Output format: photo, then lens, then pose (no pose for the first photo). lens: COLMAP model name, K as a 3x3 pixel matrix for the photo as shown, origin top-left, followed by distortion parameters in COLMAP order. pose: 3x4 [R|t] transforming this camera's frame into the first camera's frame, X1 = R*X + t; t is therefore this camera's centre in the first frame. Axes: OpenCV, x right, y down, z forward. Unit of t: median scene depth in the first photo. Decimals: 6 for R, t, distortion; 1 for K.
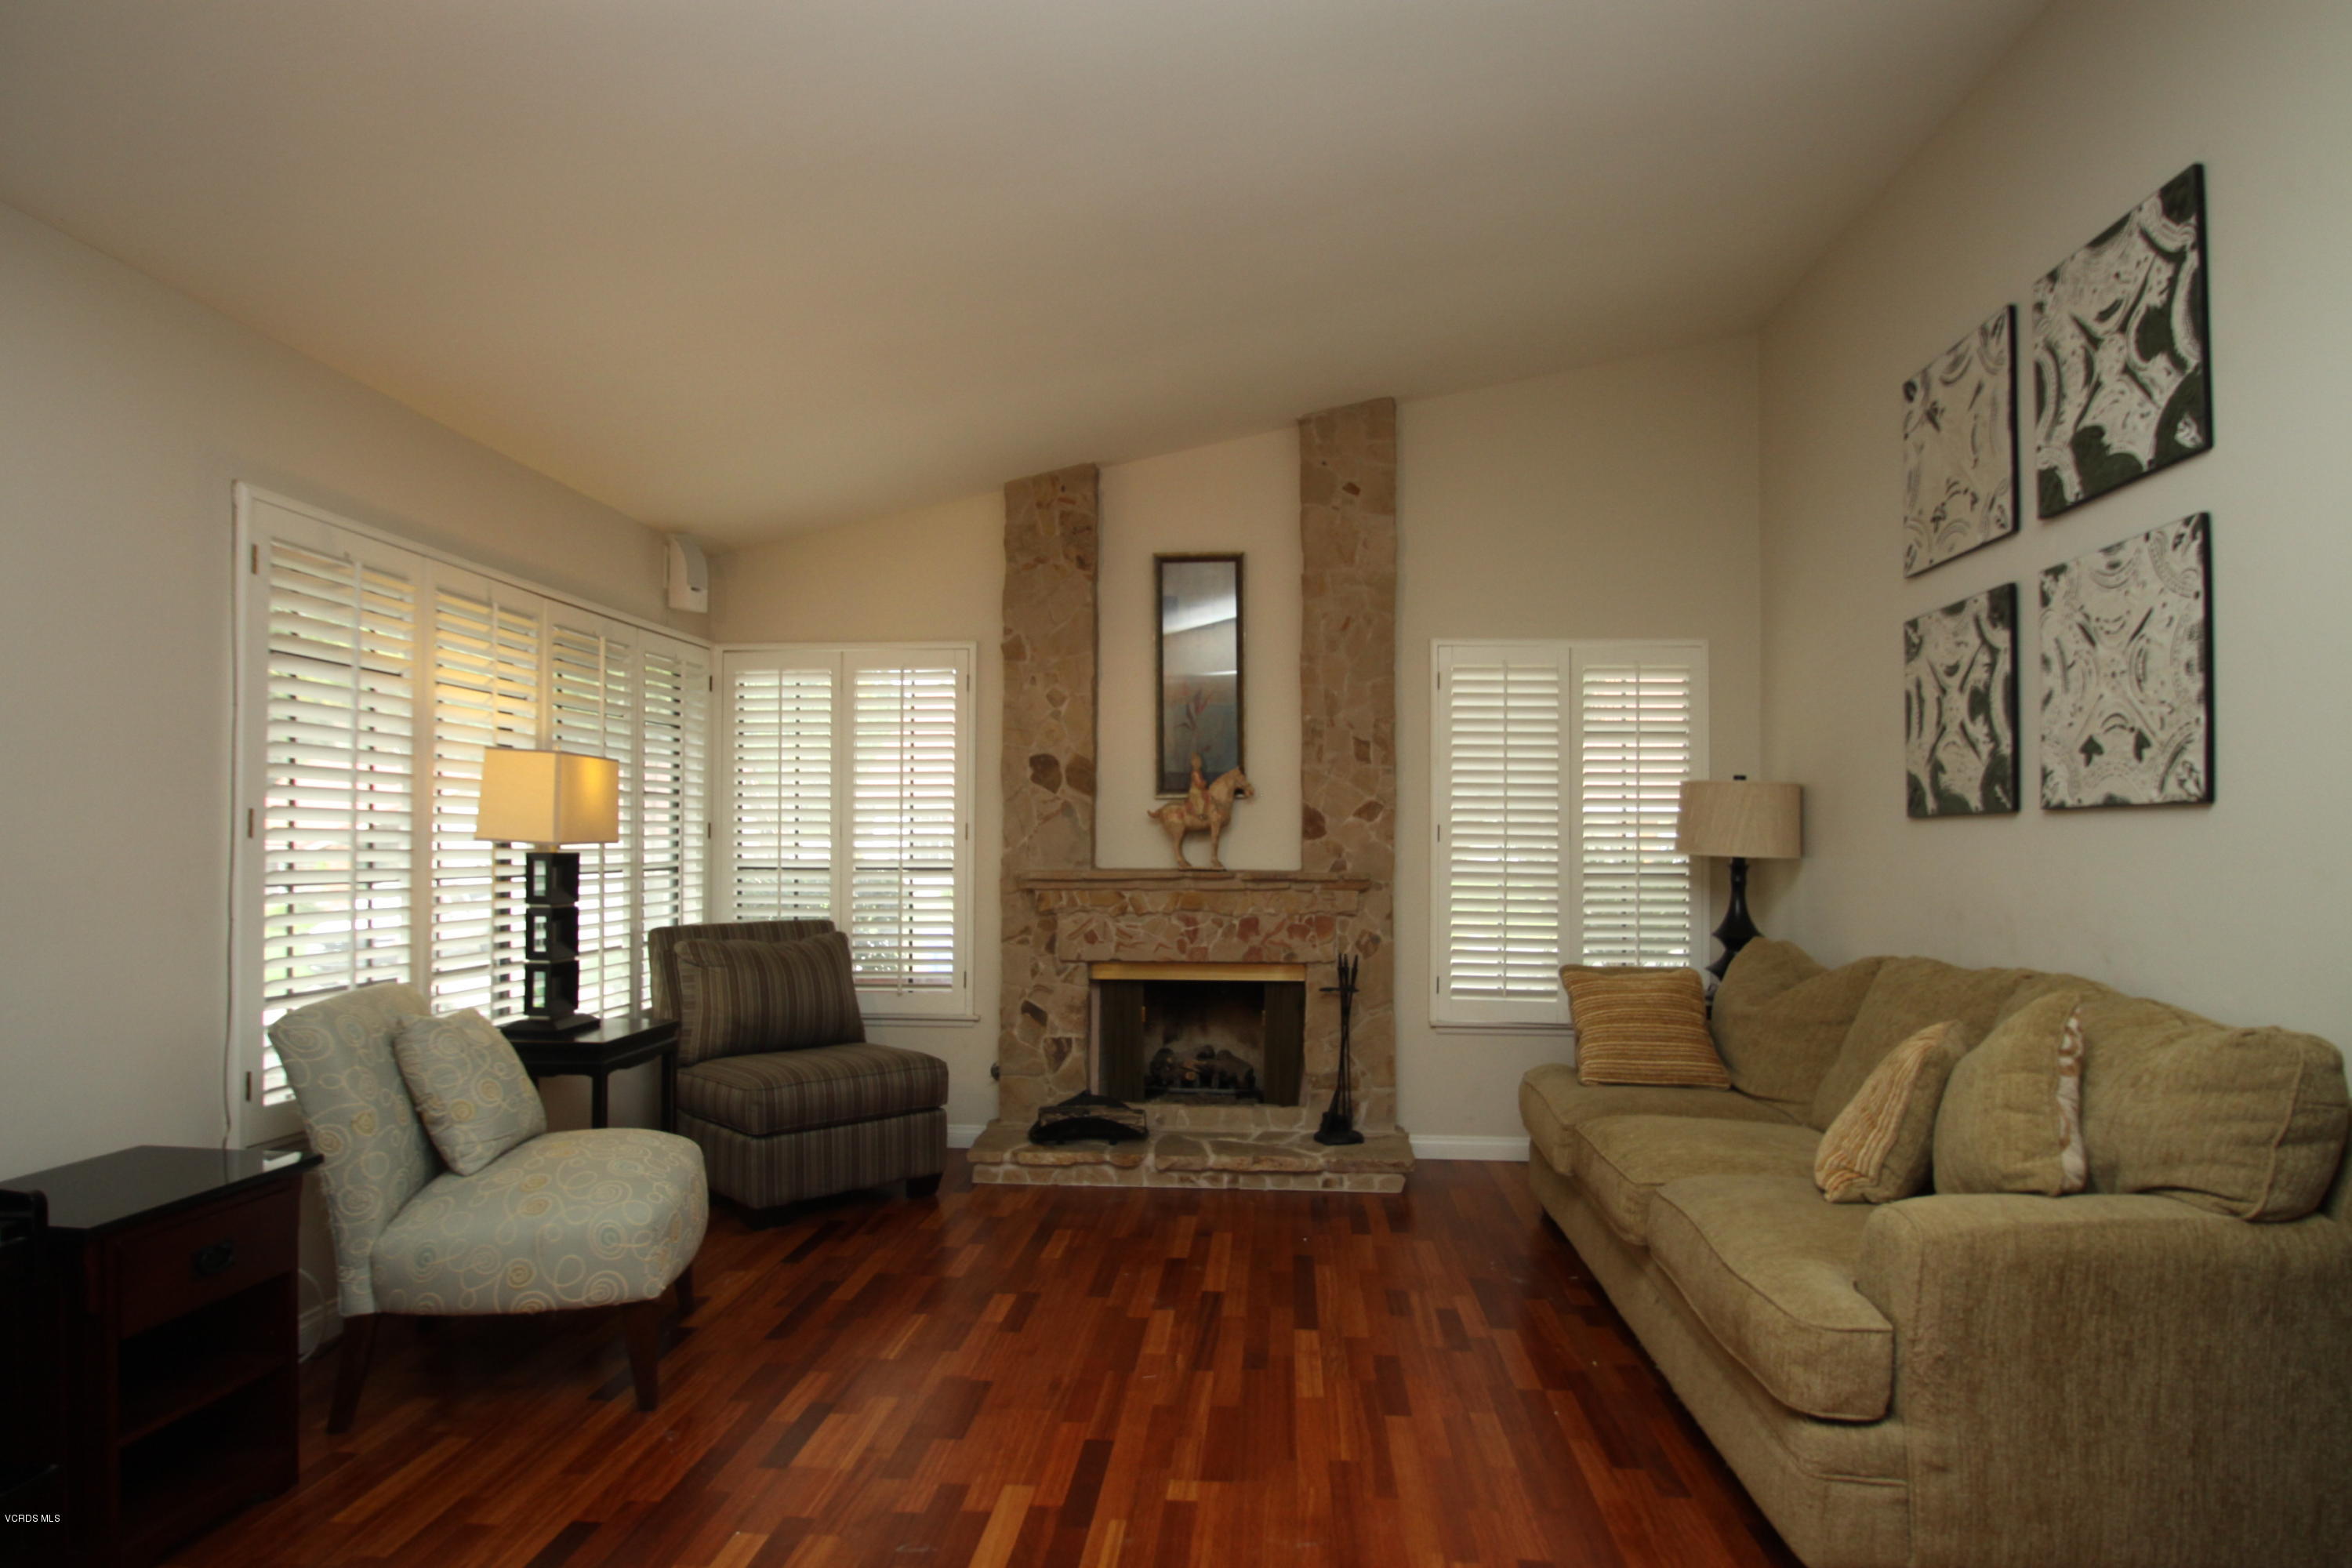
lens RADIAL K [[1298.7, 0, 1186.5], [0, 1298.7, 819.5], [0, 0, 1]] dist [-0.016817, -0.004475]
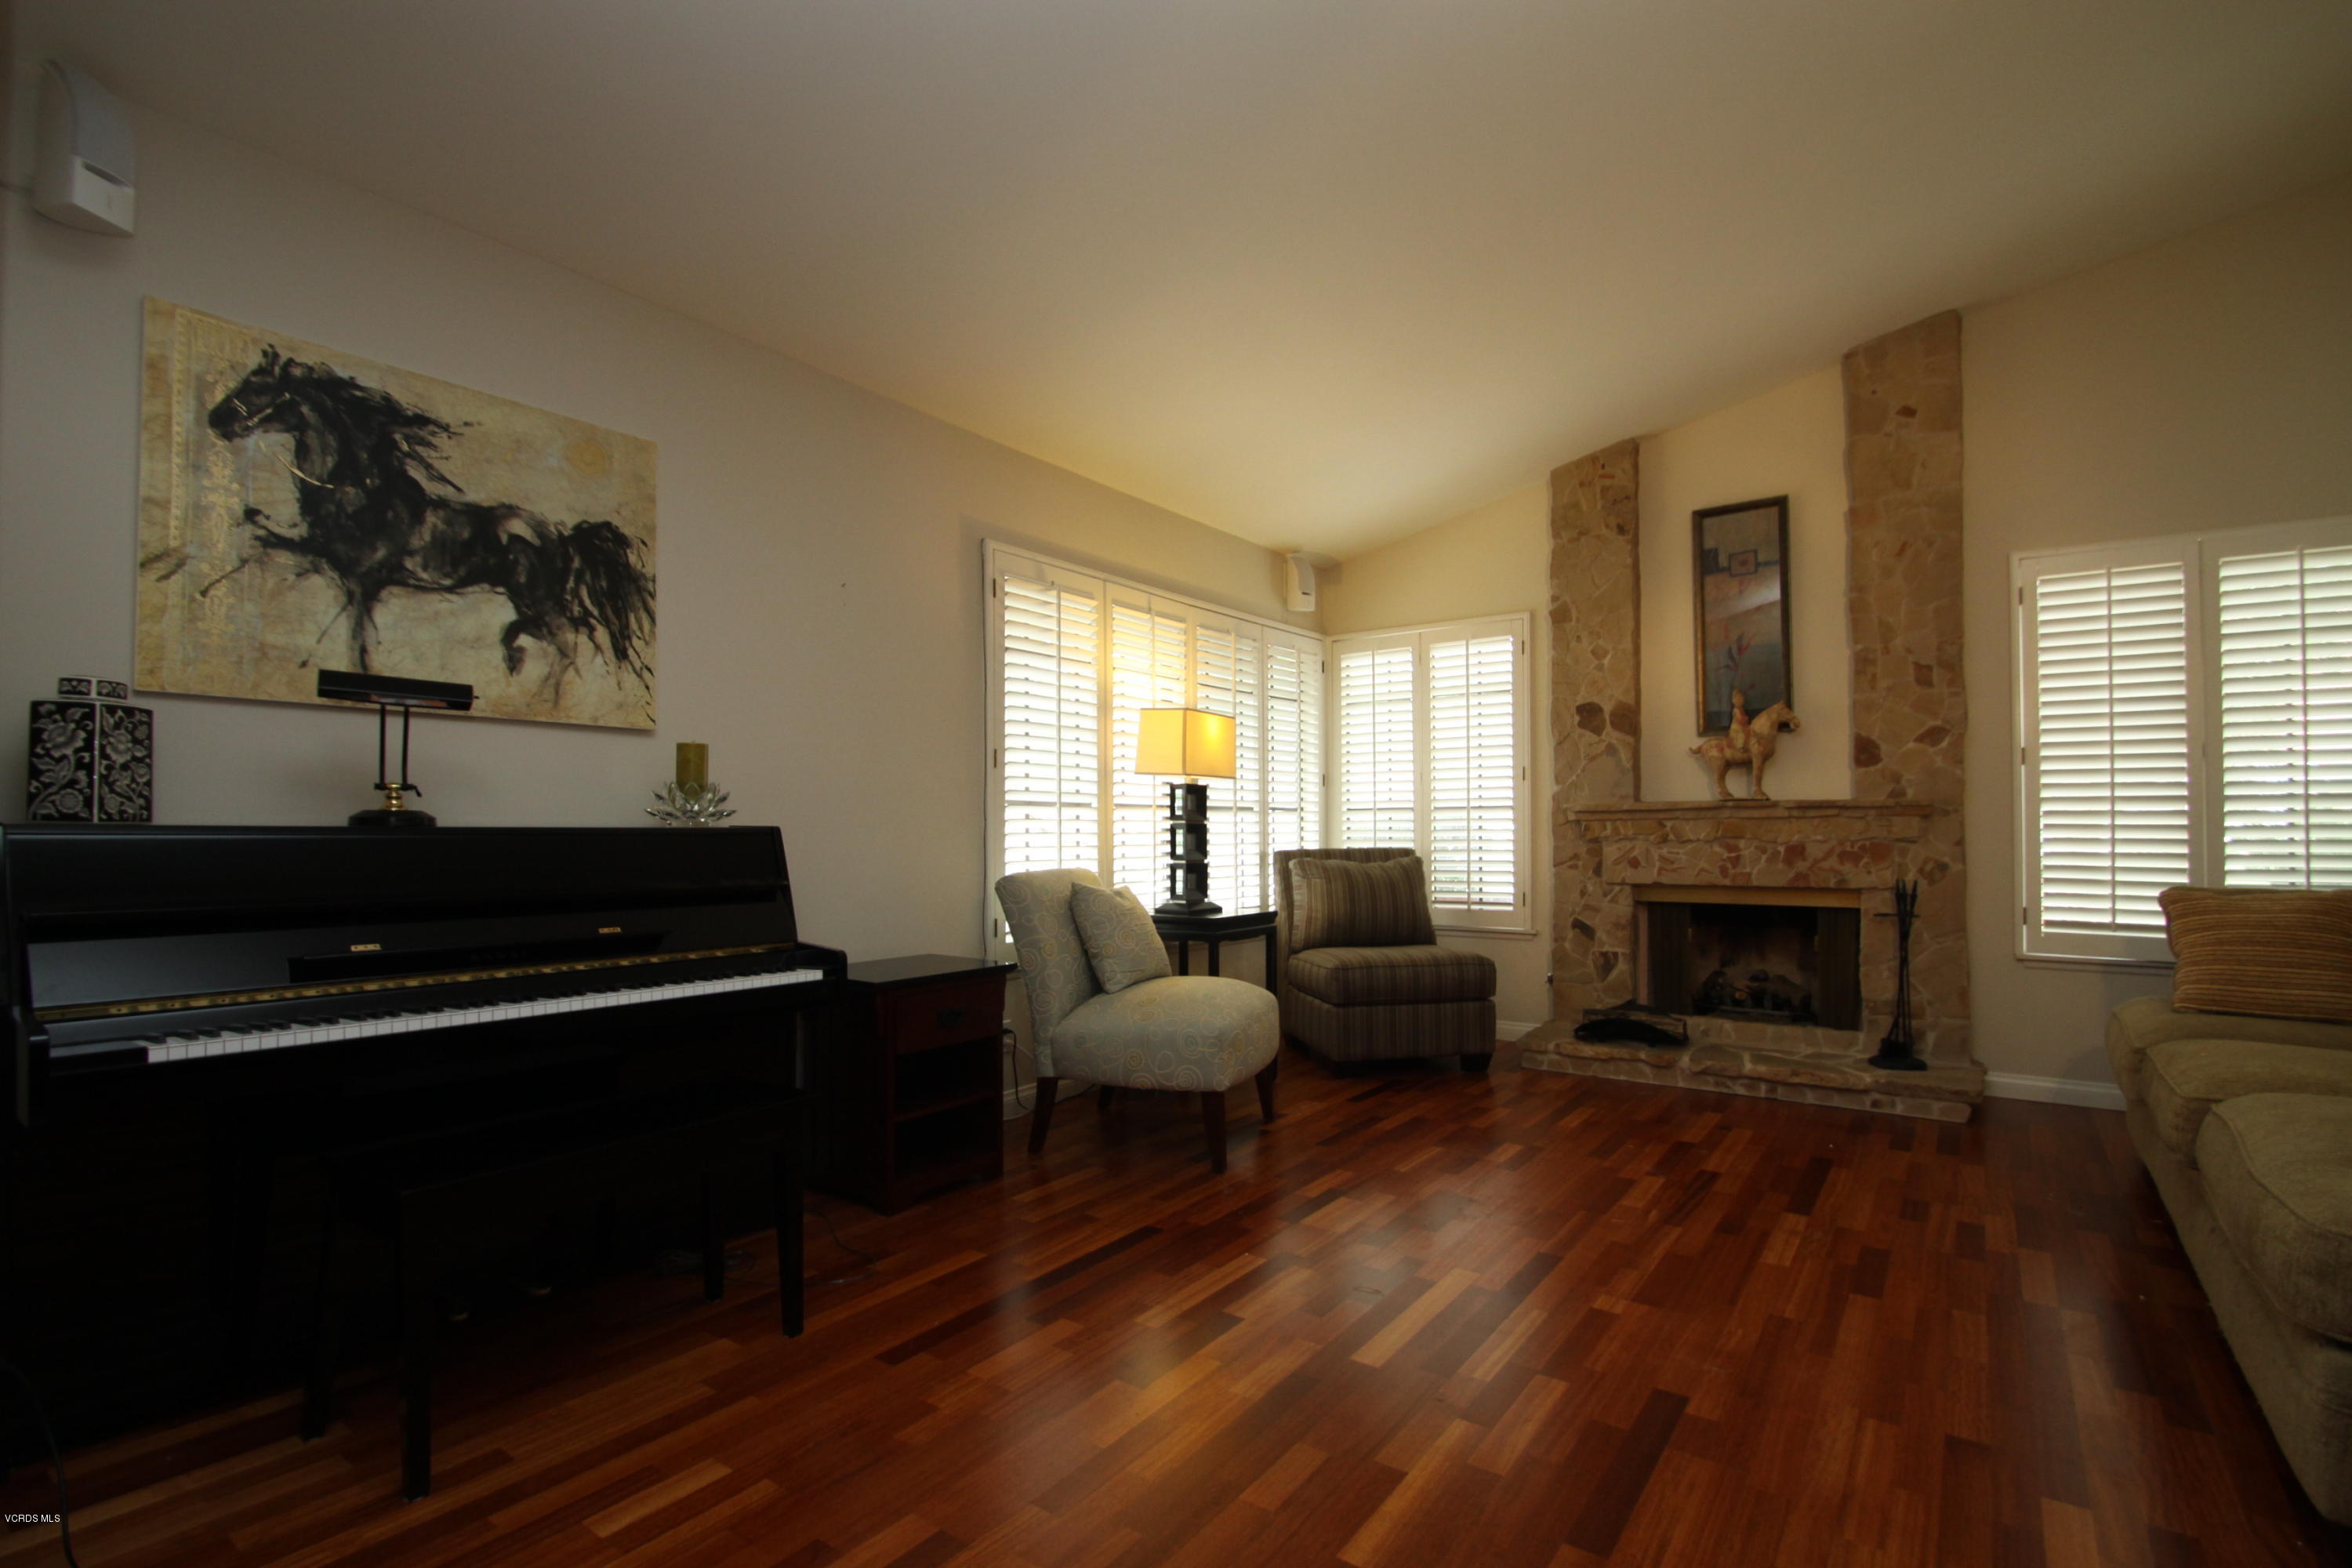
lens RADIAL K [[1083.3, 0, 1198.2], [0, 1083.3, 813.9], [0, 0, 1]] dist [0.023991, -0.022877]
pose [[0.853575, -0.015405, -0.520742, 0.103335], [0.016004, 0.999866, -0.003345, 0.050441], [0.520724, -0.005478, 0.853707, 0.006871]]
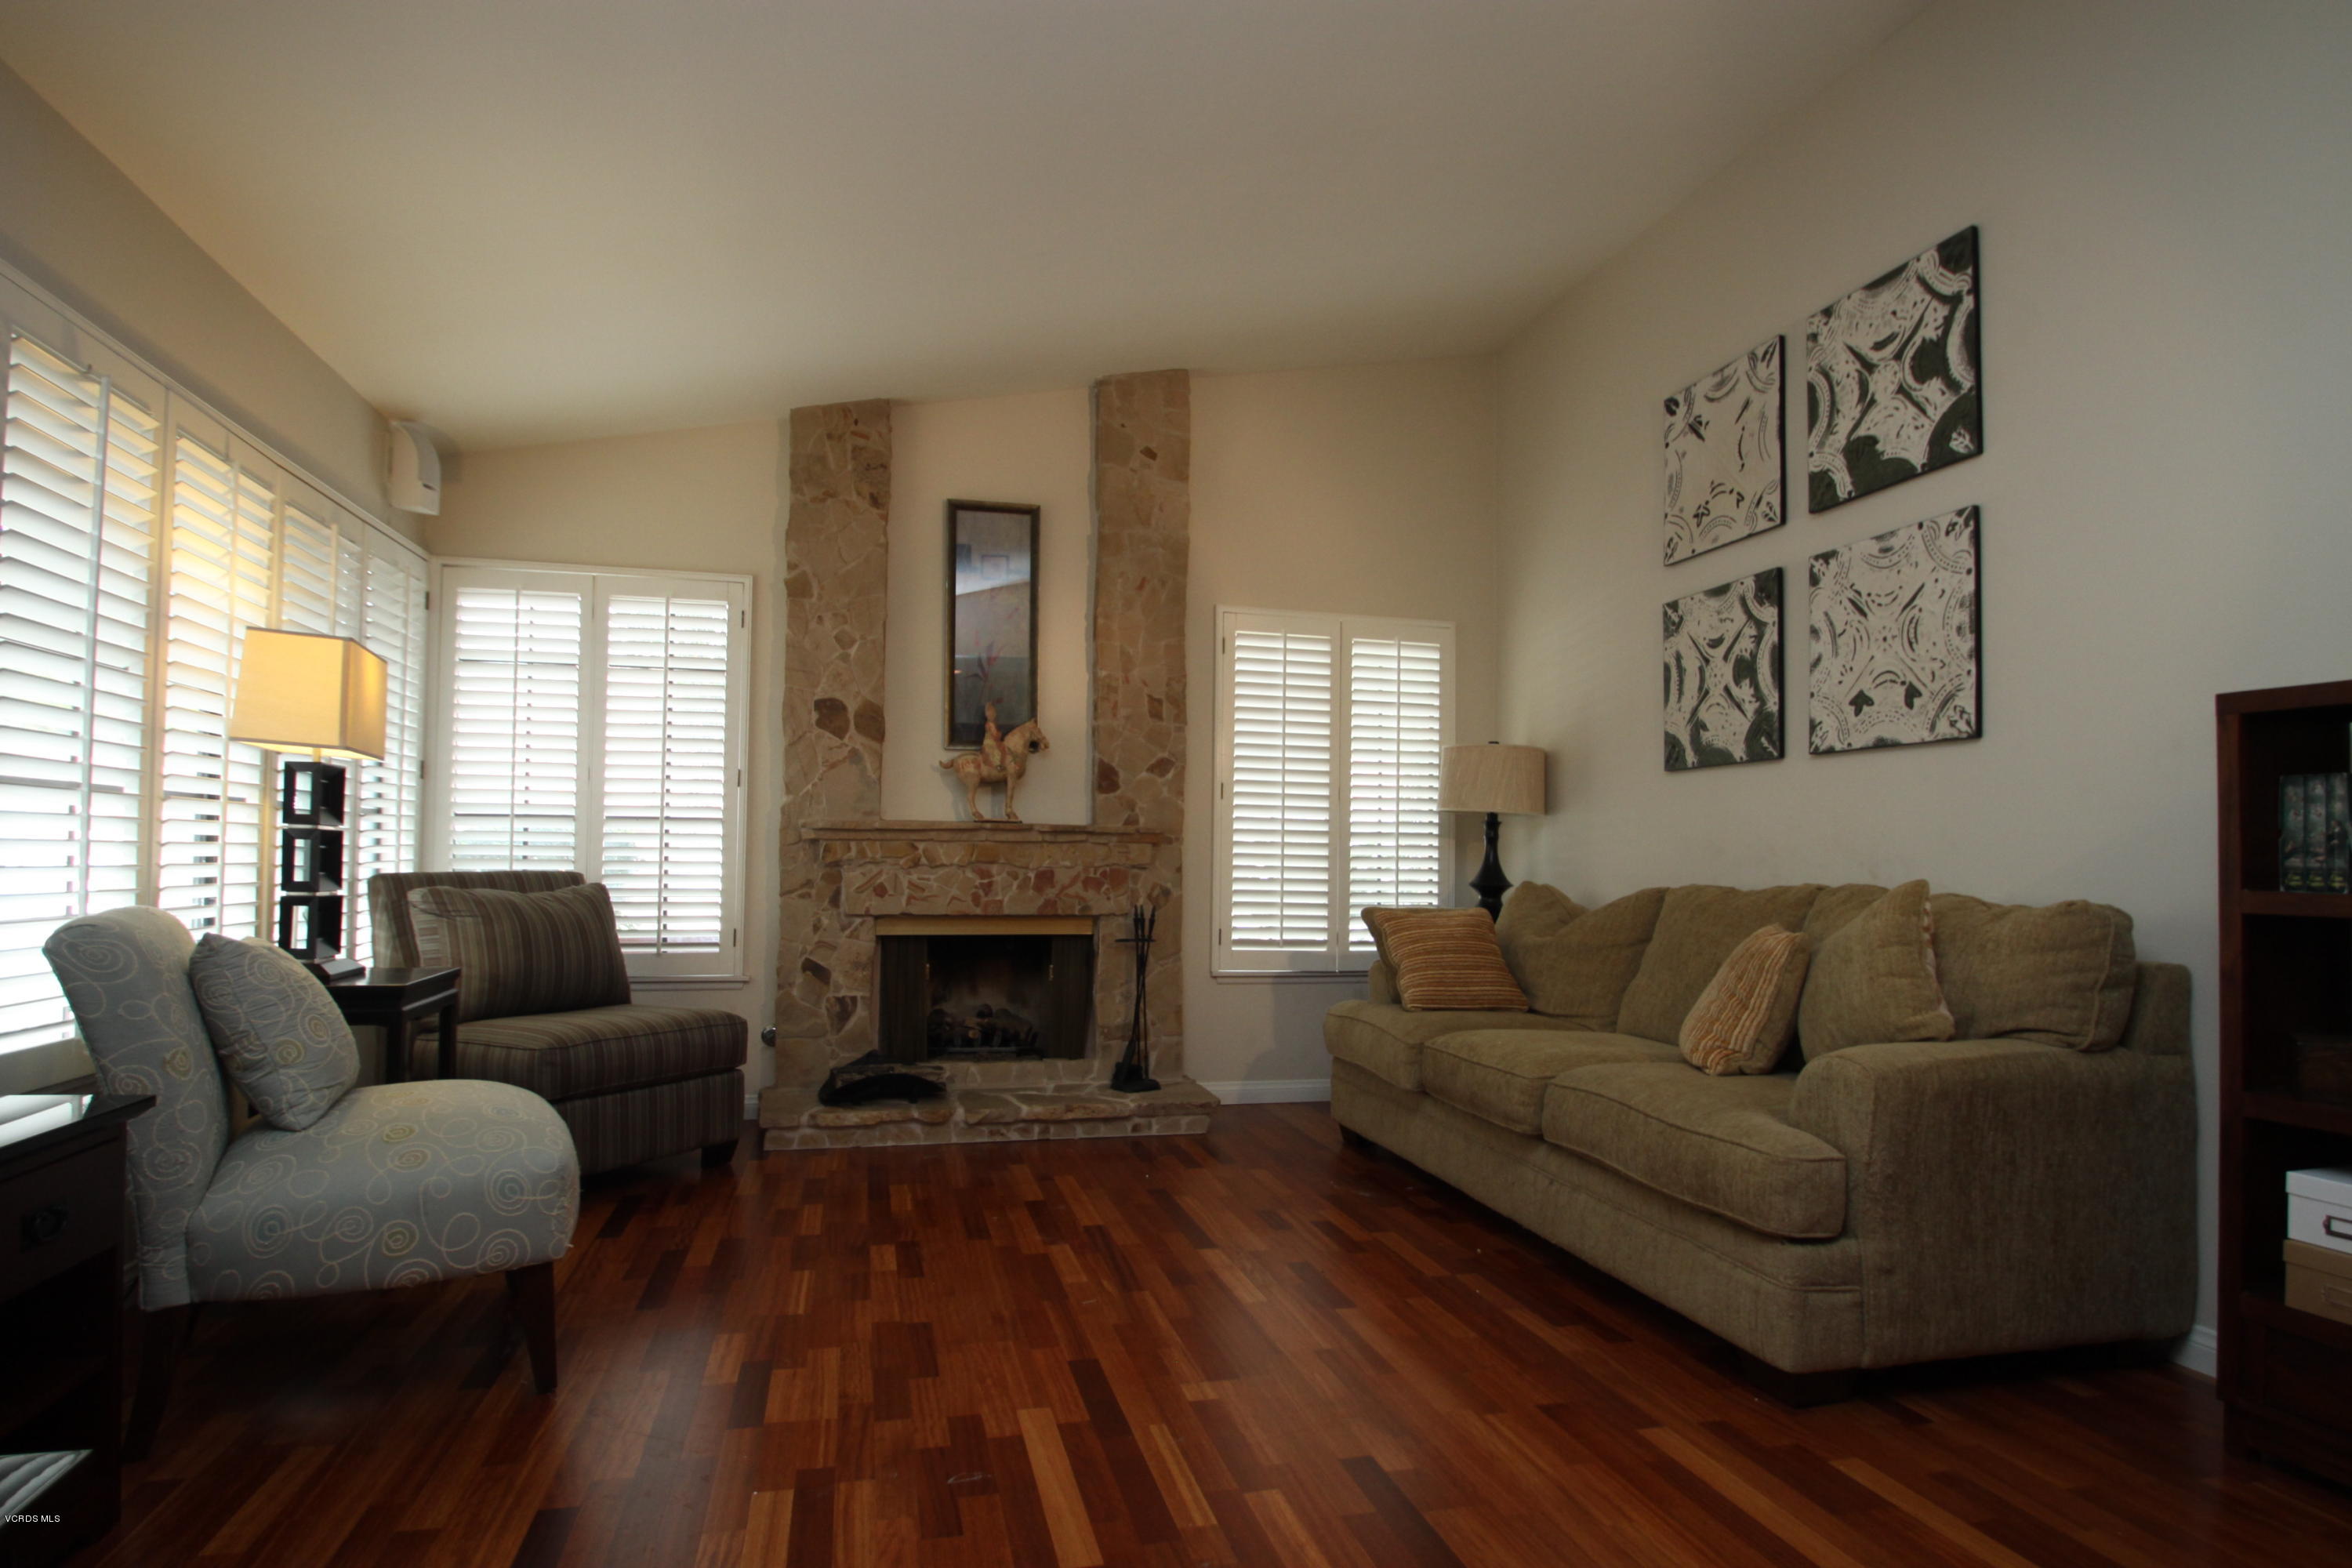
lens RADIAL K [[1276.7, 0, 1169.9], [0, 1276.7, 815.0], [0, 0, 1]] dist [-0.012774, 0.000288]
pose [[0.949566, 0.019549, 0.312956, -0.183299], [-0.015292, 0.999754, -0.016052, 0.051716], [-0.313193, 0.010457, 0.949632, 0.042884]]
